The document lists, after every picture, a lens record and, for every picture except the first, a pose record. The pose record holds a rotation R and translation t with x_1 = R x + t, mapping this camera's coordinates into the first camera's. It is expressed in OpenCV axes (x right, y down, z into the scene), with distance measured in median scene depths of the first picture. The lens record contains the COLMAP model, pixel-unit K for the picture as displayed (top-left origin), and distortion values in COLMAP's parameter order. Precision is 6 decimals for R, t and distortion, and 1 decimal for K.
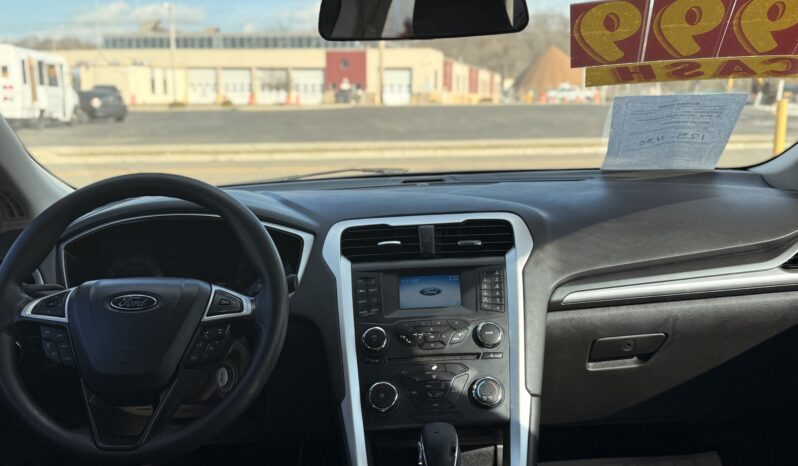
lens RADIAL K [[872.4, 0, 397.0], [0, 872.4, 229.1], [0, 0, 1]] dist [0.118405, 0.000000]
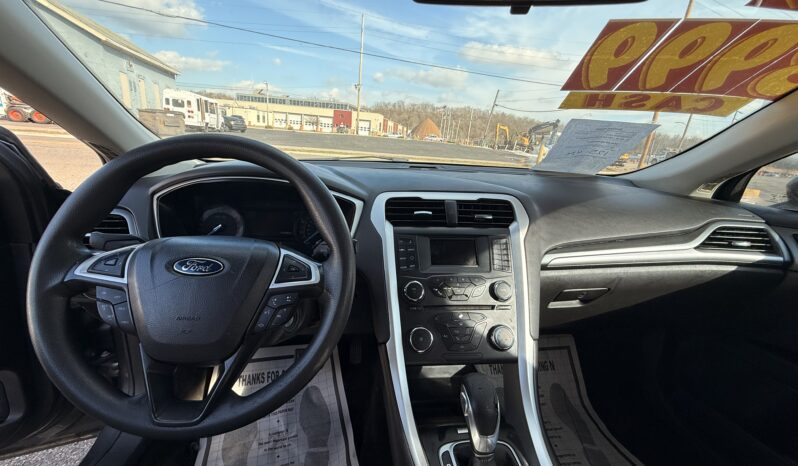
lens RADIAL K [[342.3, 0, 402.2], [0, 342.3, 238.1], [0, 0, 1]] dist [0.007307, 0.000420]
pose [[0.989599, 0.054510, 0.133127, -0.103798], [-0.072724, 0.988031, 0.136036, -0.013223], [-0.124119, -0.144303, 0.981718, 0.492784]]
